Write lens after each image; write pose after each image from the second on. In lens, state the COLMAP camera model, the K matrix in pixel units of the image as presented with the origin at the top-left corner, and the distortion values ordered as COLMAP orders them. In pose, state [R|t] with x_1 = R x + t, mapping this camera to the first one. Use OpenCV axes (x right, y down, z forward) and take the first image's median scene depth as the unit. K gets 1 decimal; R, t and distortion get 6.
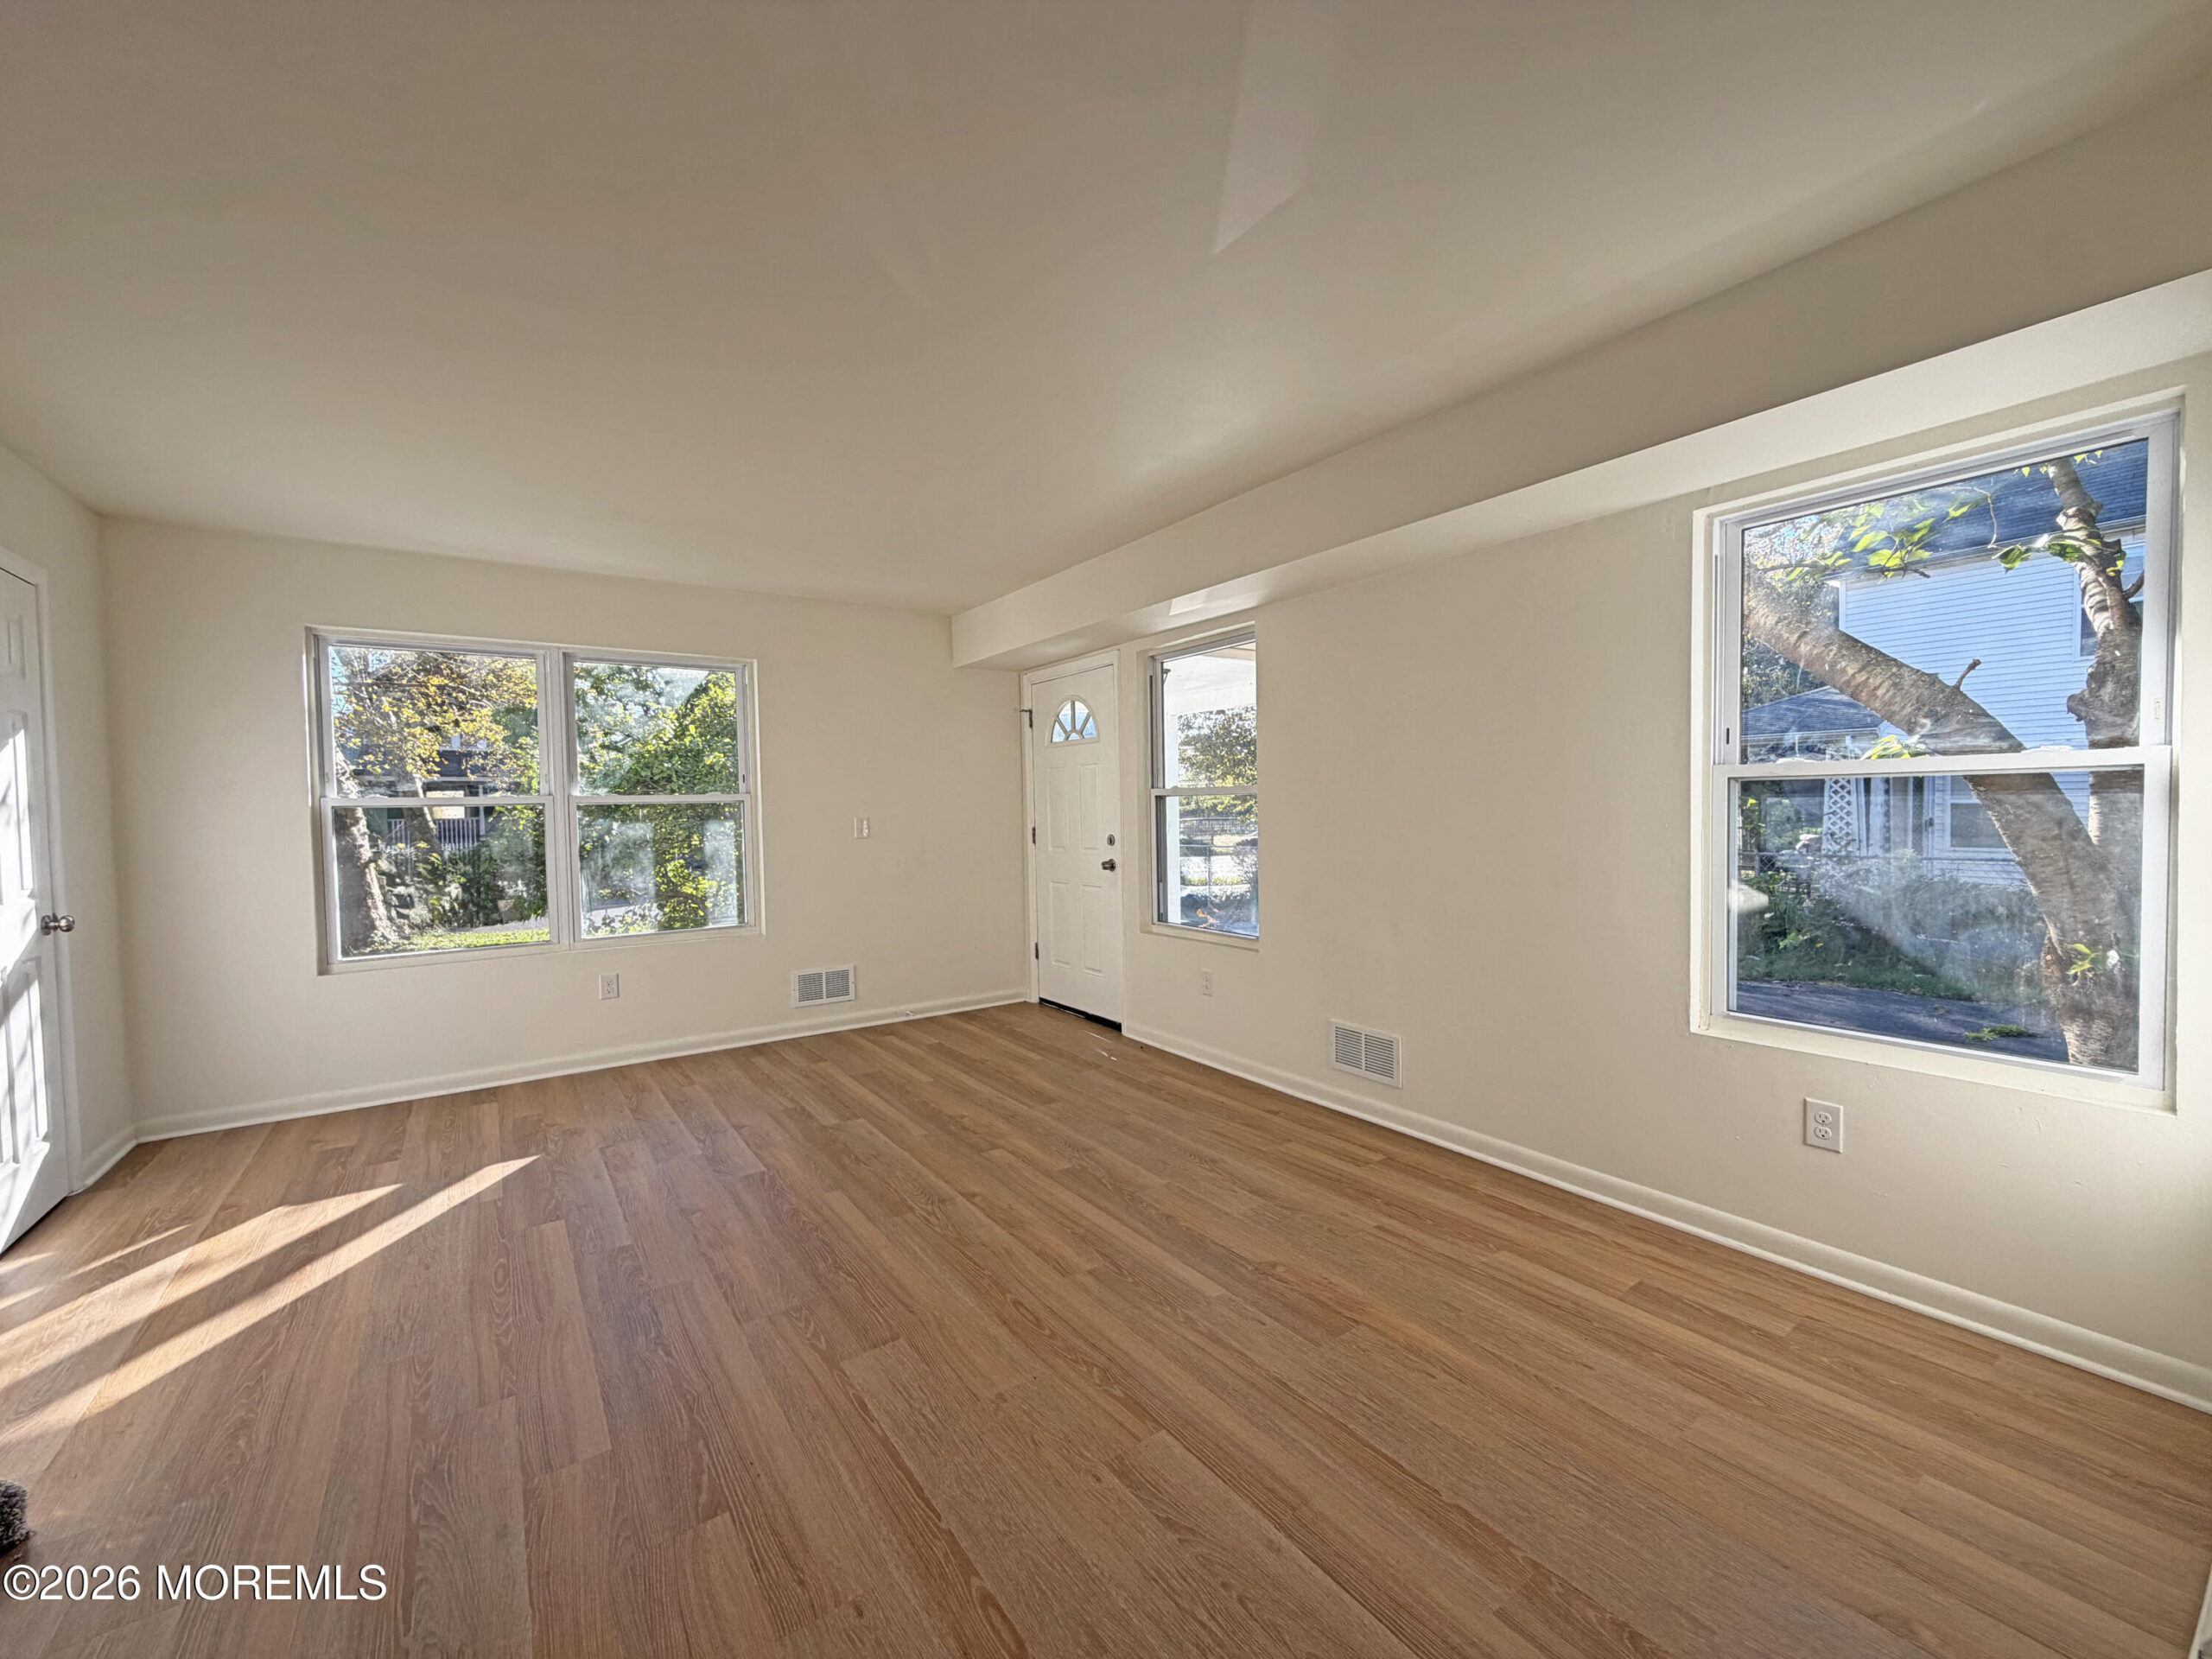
lens RADIAL K [[875.2, 0, 1103.5], [0, 875.2, 832.4], [0, 0, 1]] dist [0.005845, -0.000660]
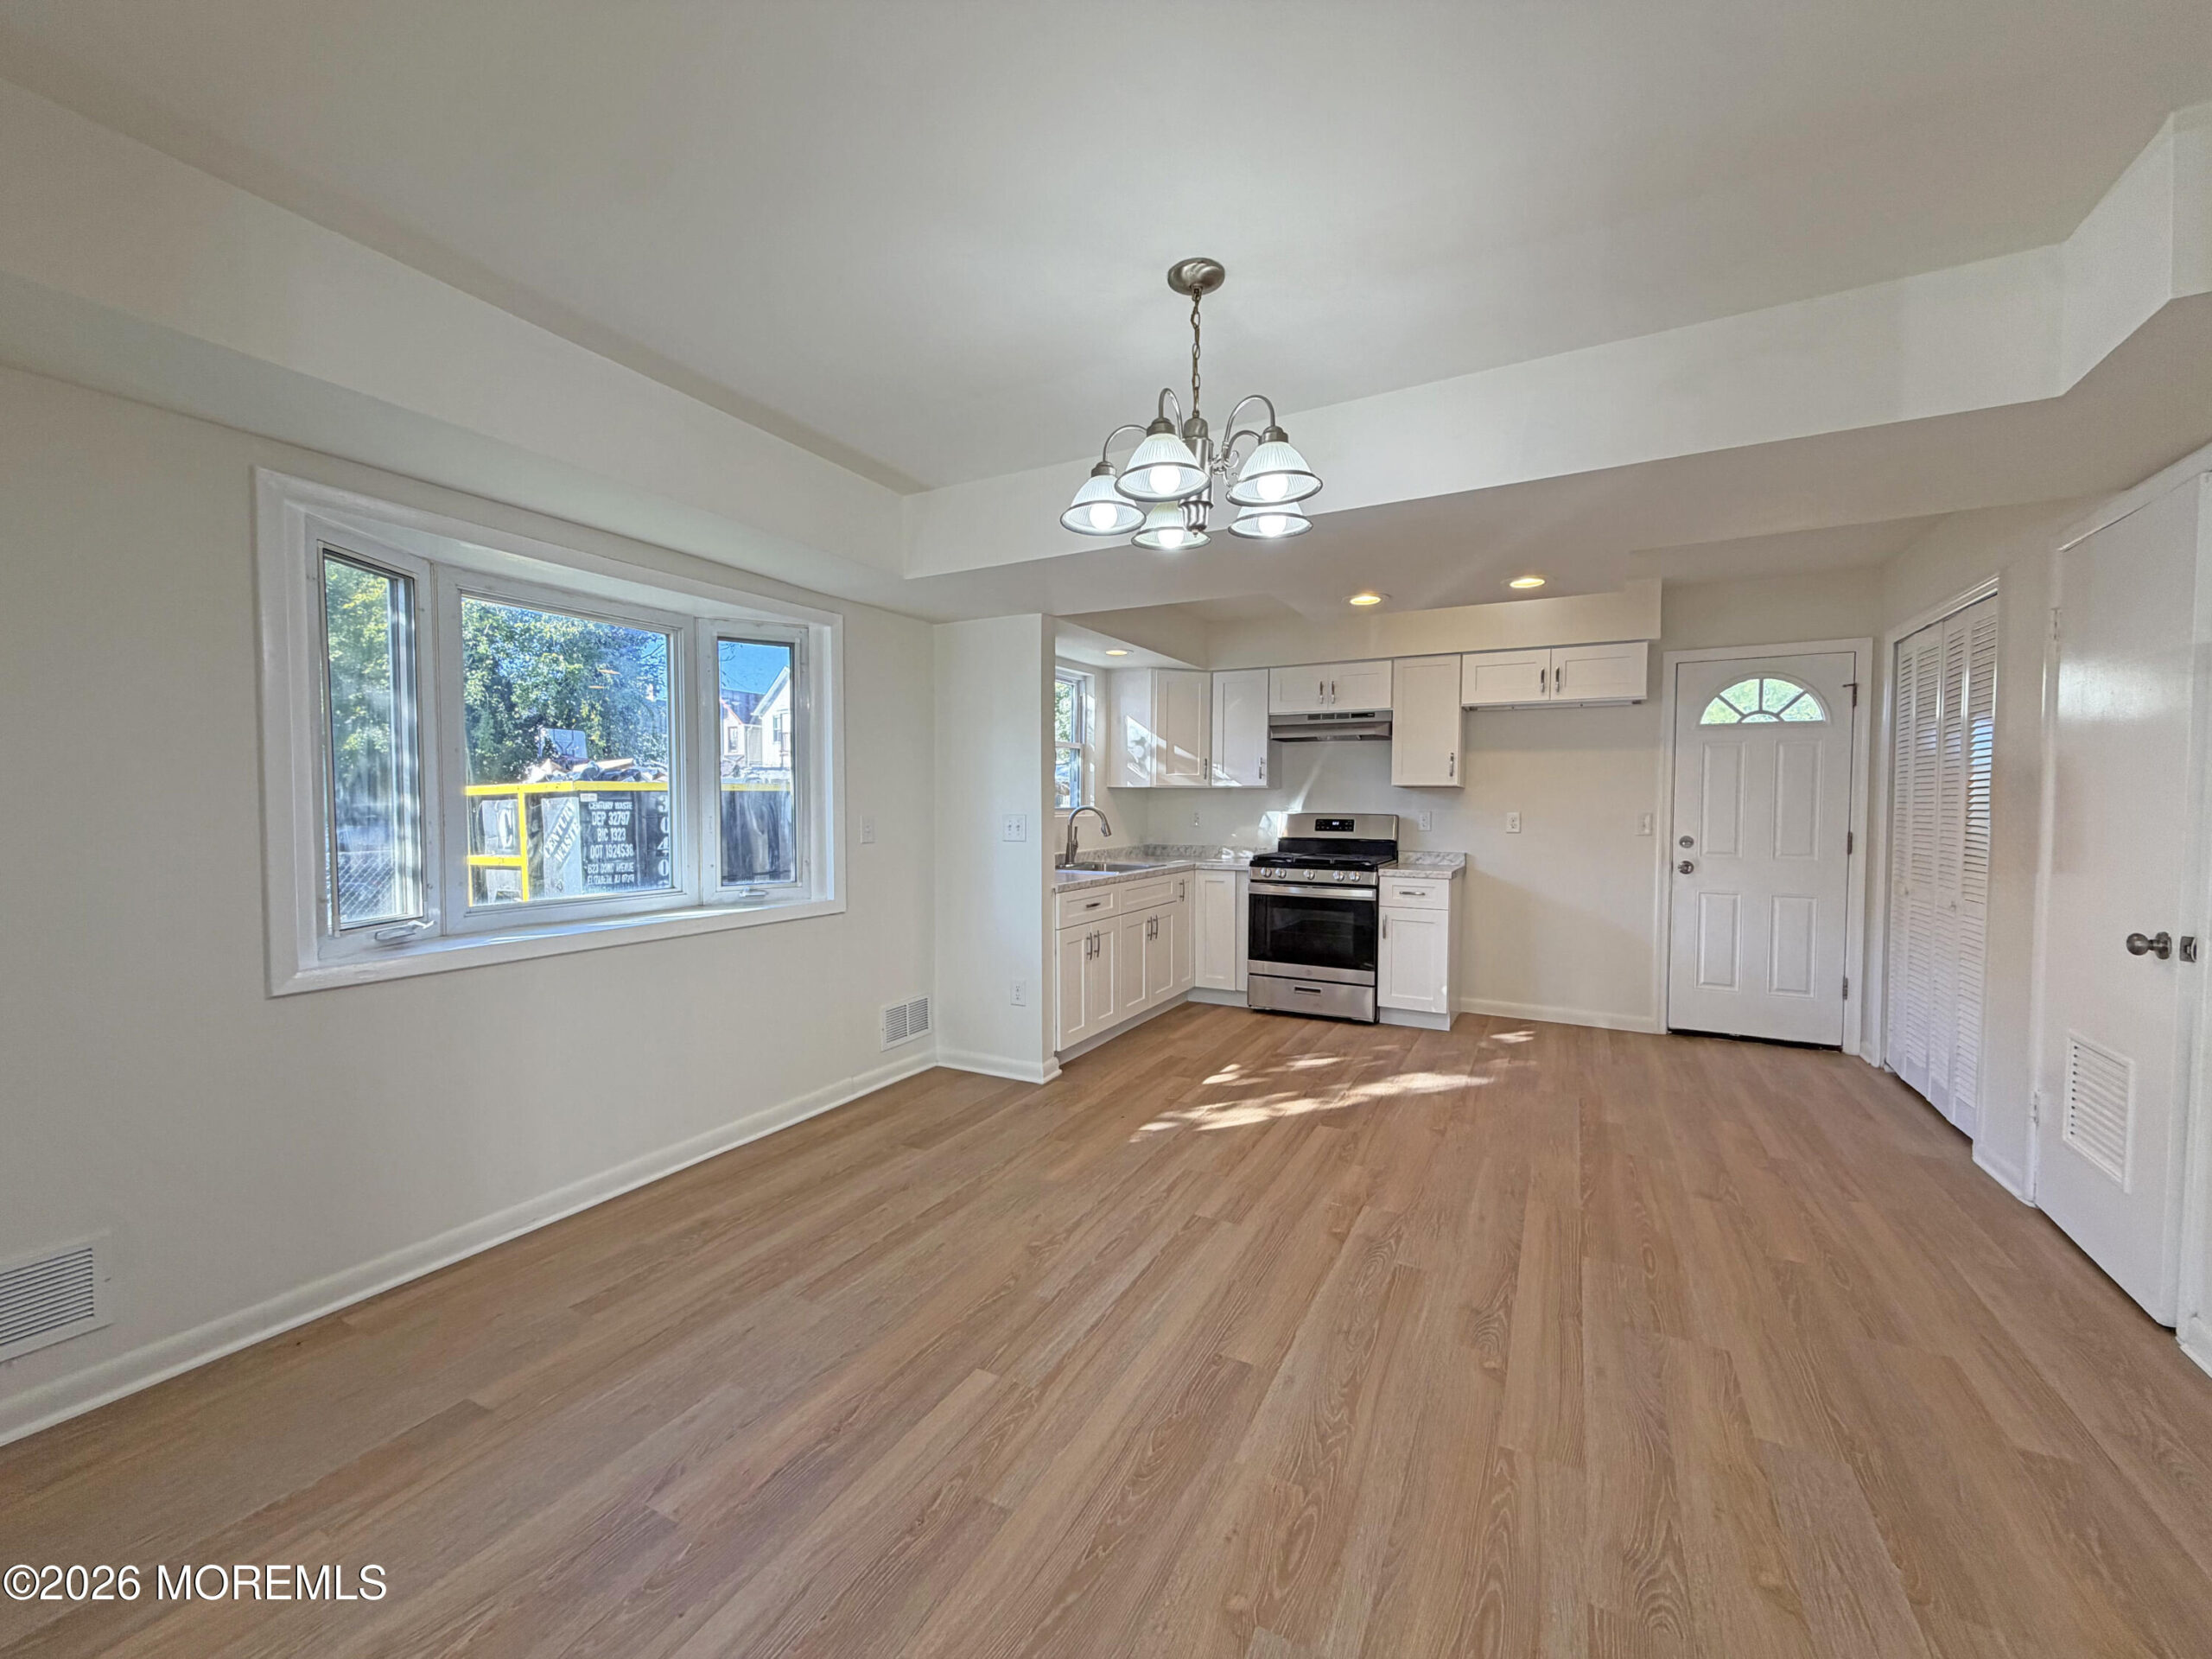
lens RADIAL K [[875.2, 0, 1107.1], [0, 875.2, 829.3], [0, 0, 1]] dist [0.005845, -0.000660]
pose [[0.896043, -0.014138, 0.443742, -0.177742], [0.013014, 0.999900, 0.005579, -0.002805], [-0.443777, 0.000775, 0.896137, 0.091115]]
